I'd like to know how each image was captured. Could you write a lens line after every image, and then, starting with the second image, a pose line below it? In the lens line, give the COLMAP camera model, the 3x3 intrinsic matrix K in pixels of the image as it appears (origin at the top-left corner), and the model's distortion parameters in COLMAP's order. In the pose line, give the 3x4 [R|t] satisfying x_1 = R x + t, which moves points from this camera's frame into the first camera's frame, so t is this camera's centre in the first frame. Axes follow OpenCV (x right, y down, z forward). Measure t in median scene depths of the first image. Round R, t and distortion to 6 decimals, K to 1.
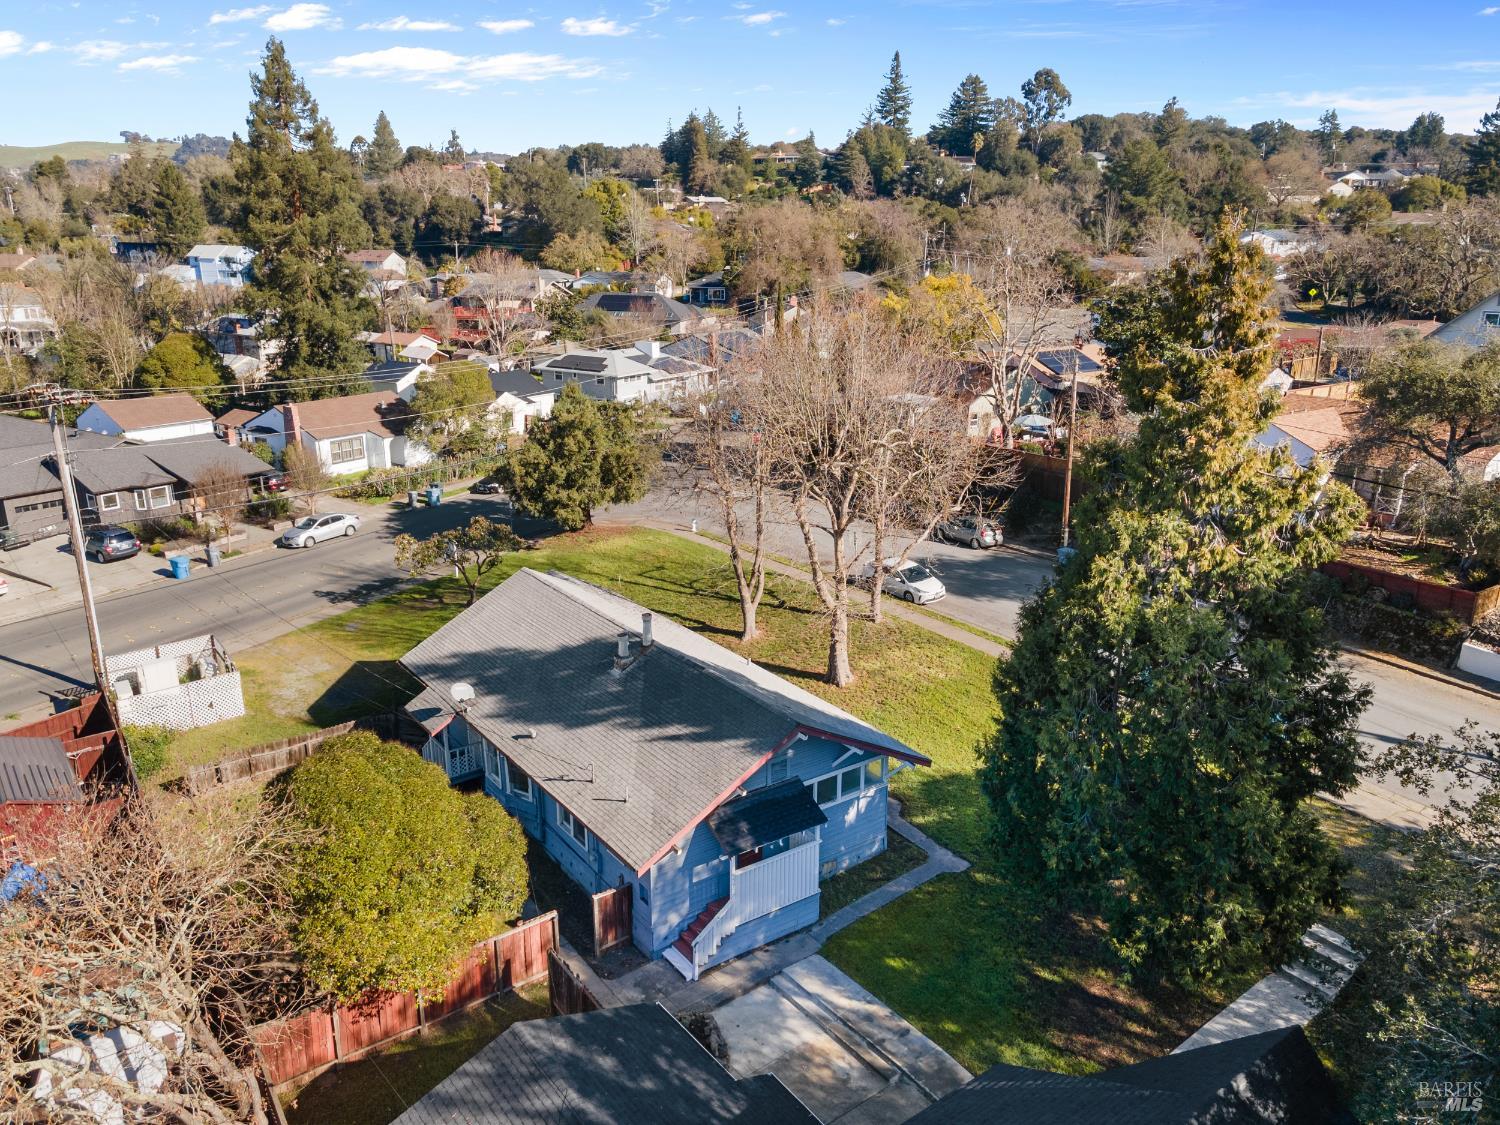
lens RADIAL K [[1073.7, 0, 750.0], [0, 1073.7, 562.5], [0, 0, 1]] dist [0.053210, -0.001367]
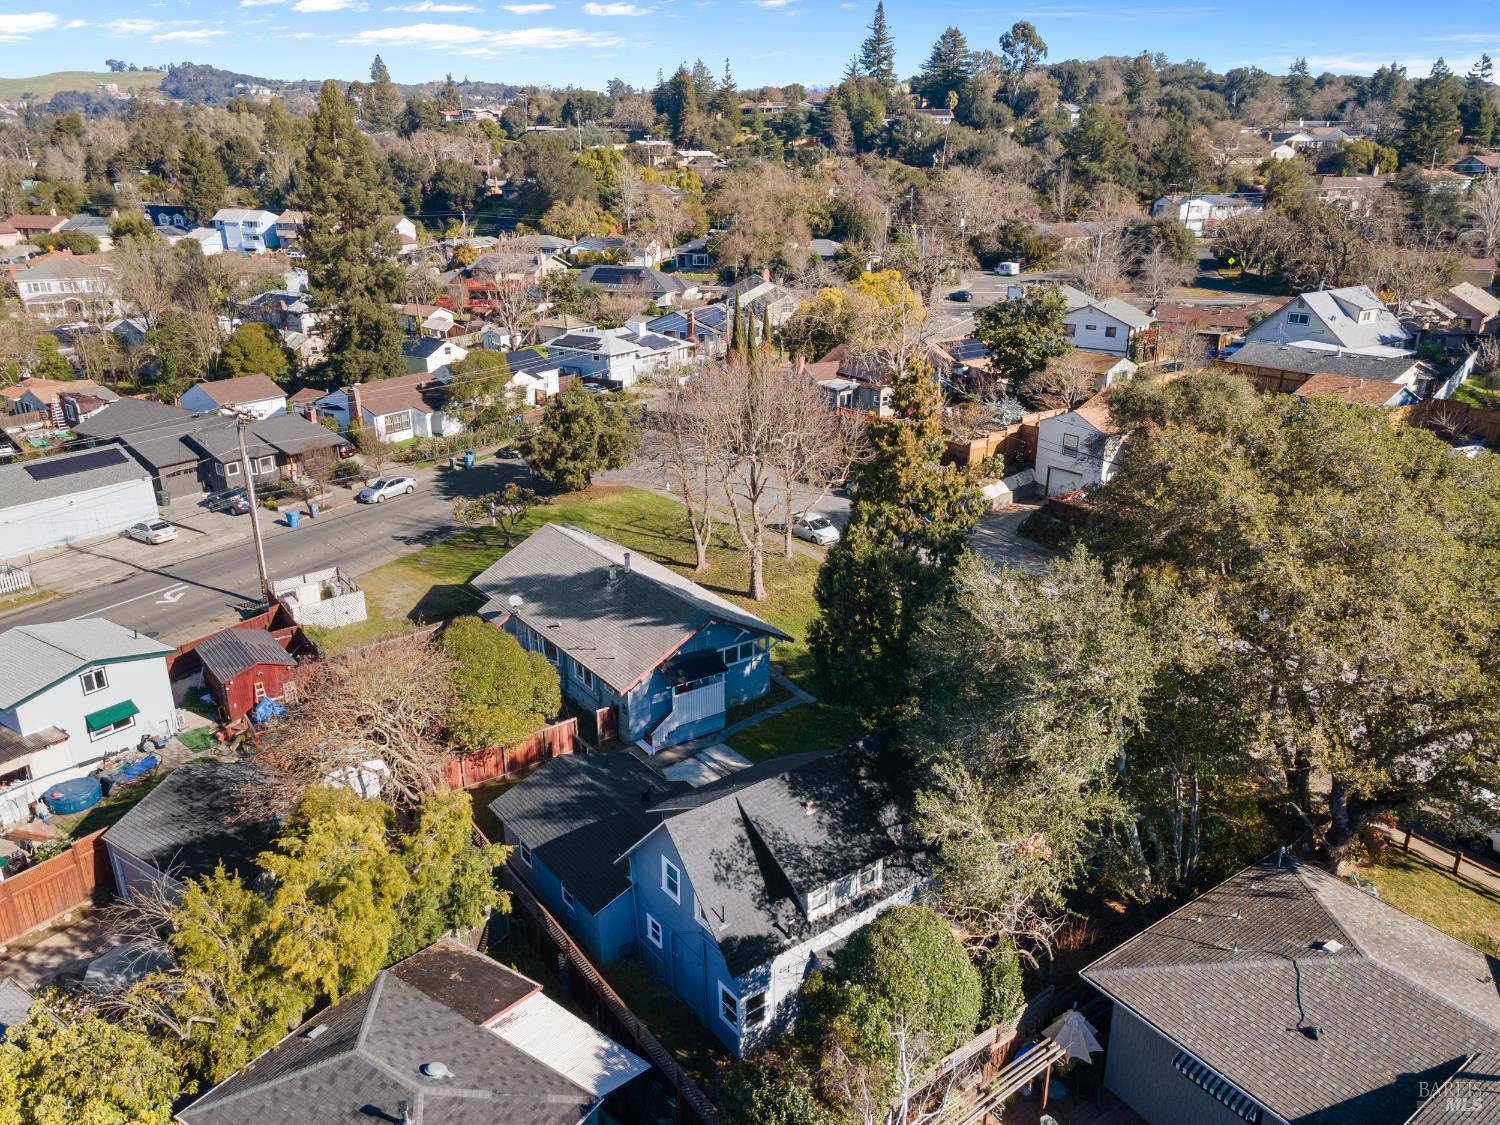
lens RADIAL K [[1073.7, 0, 750.0], [0, 1073.7, 562.5], [0, 0, 1]] dist [0.053210, -0.001367]
pose [[0.999994, -0.003134, 0.001421, 0.032714], [0.003042, 0.998154, 0.060658, -0.013602], [-0.001608, -0.060654, 0.998158, -0.233575]]
